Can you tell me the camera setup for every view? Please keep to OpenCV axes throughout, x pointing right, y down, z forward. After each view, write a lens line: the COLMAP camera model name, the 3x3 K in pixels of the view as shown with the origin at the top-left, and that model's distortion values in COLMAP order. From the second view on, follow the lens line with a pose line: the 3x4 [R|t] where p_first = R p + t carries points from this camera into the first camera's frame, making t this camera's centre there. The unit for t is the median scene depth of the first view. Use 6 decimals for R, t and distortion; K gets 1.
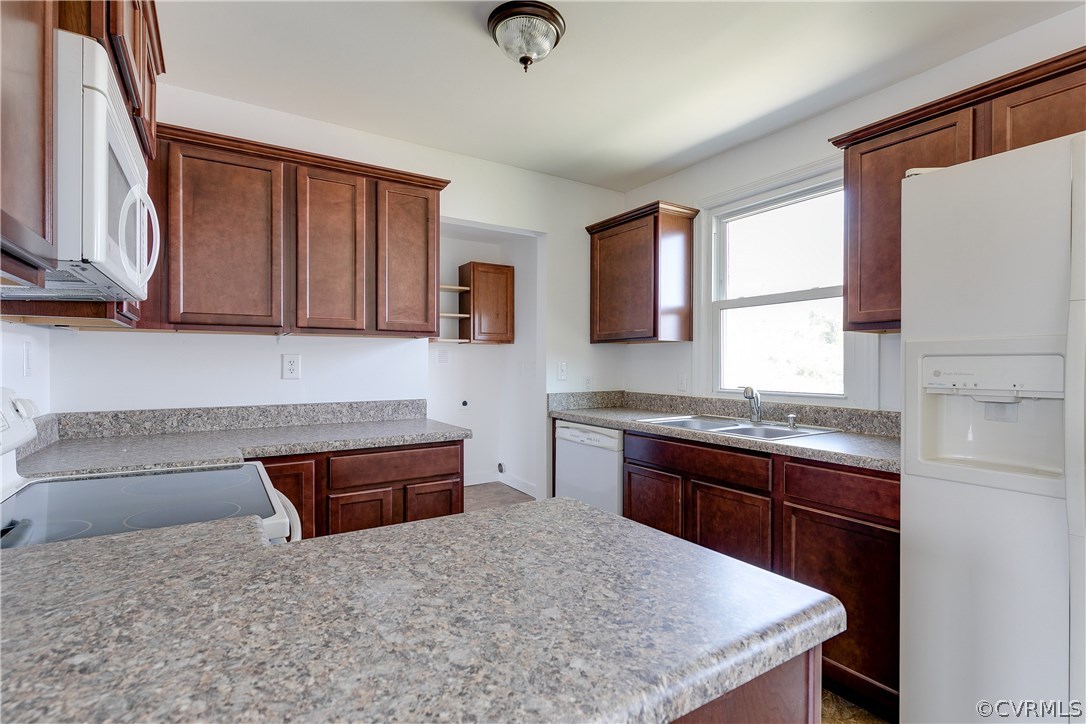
lens RADIAL K [[520.4, 0, 548.5], [0, 520.4, 363.4], [0, 0, 1]] dist [0.000749, -0.000098]
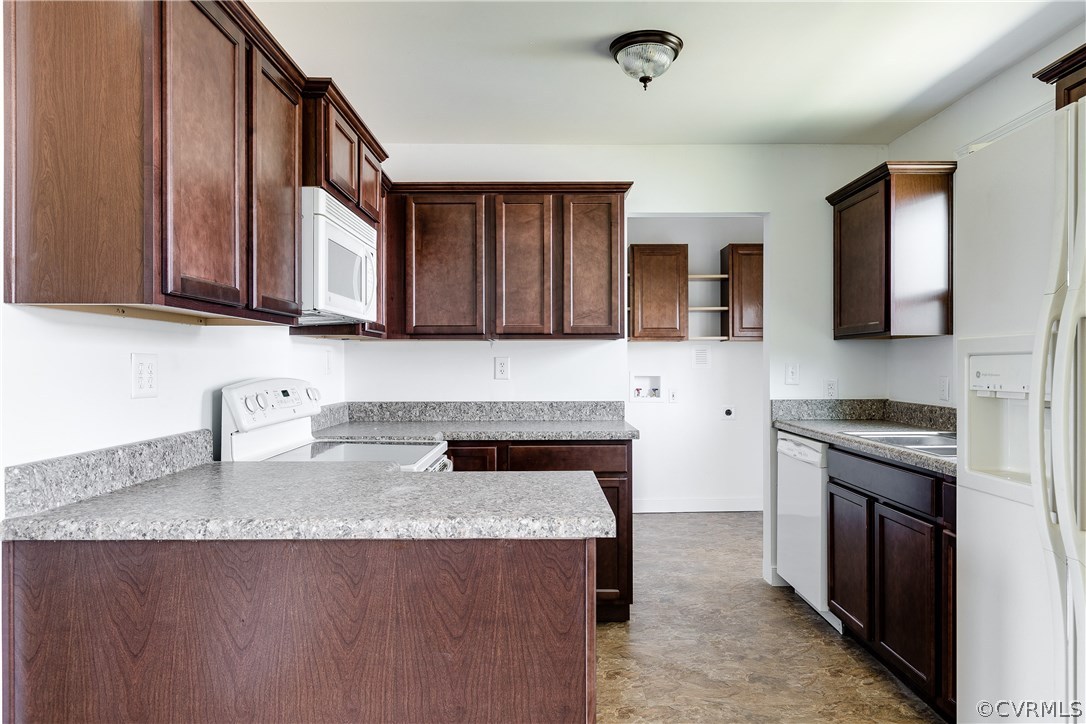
lens RADIAL K [[704.6, 0, 545.7], [0, 704.6, 363.3], [0, 0, 1]] dist [0.012359, -0.004344]
pose [[0.841488, -0.003963, -0.540261, 0.443298], [0.002894, 0.999992, -0.002827, 0.000353], [0.540268, 0.000816, 0.841493, -0.252817]]
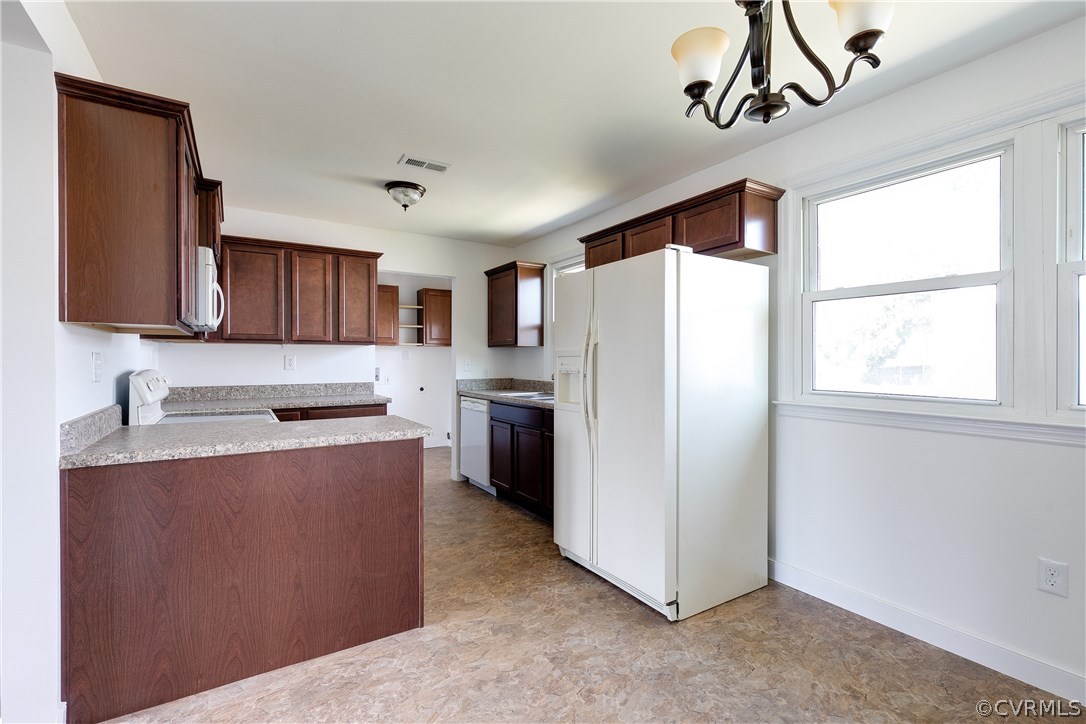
lens RADIAL K [[492.0, 0, 547.3], [0, 492.0, 361.0], [0, 0, 1]] dist [0.009117, -0.001158]
pose [[0.999968, -0.002246, -0.007648, 0.397741], [0.002262, 0.999995, 0.002049, -0.000059], [0.007644, -0.002066, 0.999969, -0.673239]]
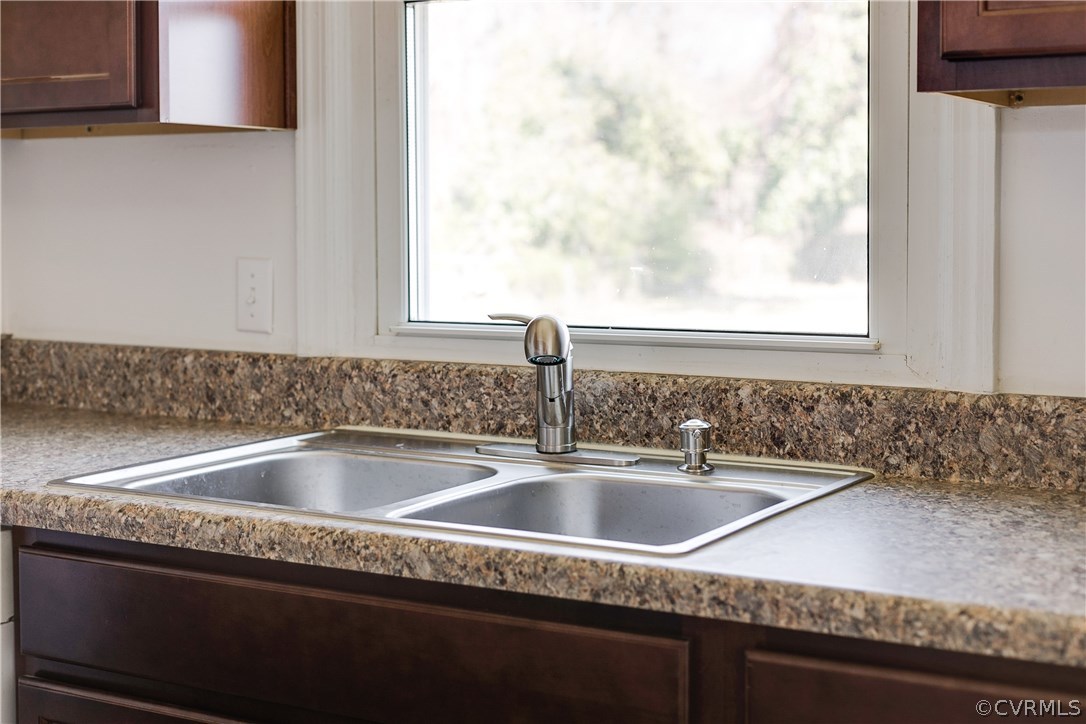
lens RADIAL K [[1661.4, 0, 546.0], [0, 1661.4, 320.3], [0, 0, 1]] dist [-0.008706, 0.000000]
pose [[0.895312, -0.035246, 0.444043, 0.043608], [0.006215, 0.997756, 0.066666, -0.005730], [-0.445397, -0.056927, 0.893522, 0.325197]]
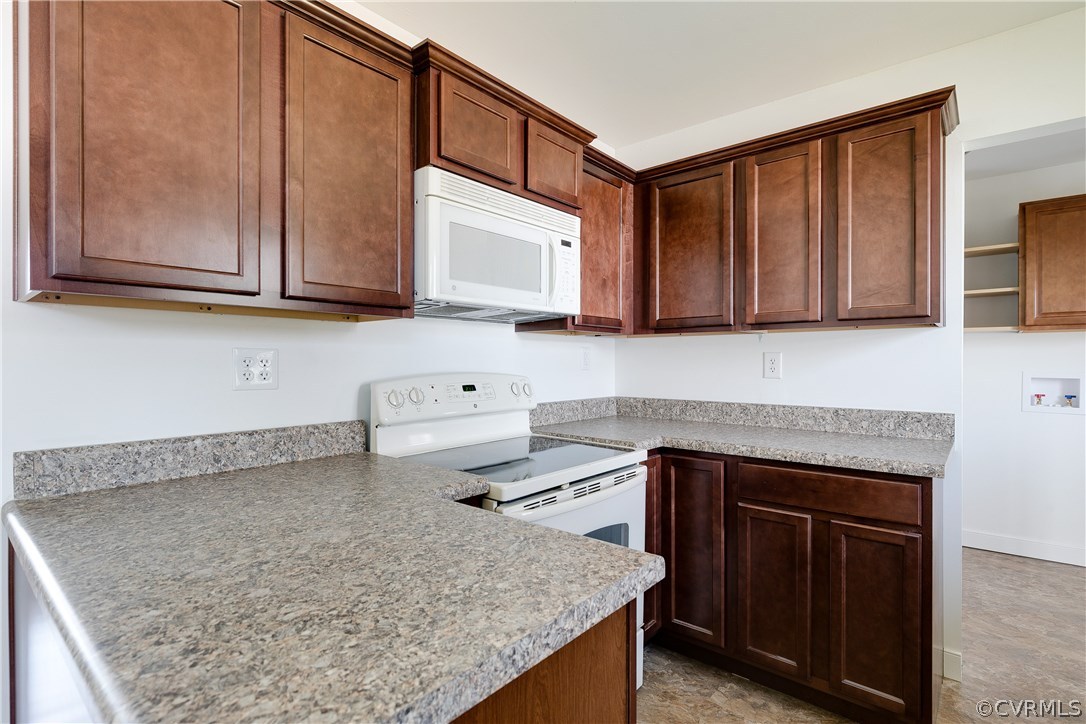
lens RADIAL K [[520.4, 0, 541.3], [0, 520.4, 362.9], [0, 0, 1]] dist [0.000749, -0.000098]
pose [[0.286271, 0.000521, -0.958149, 0.326866], [-0.001667, 0.999999, 0.000046, 0.002743], [0.958147, 0.001584, 0.286271, 0.343086]]
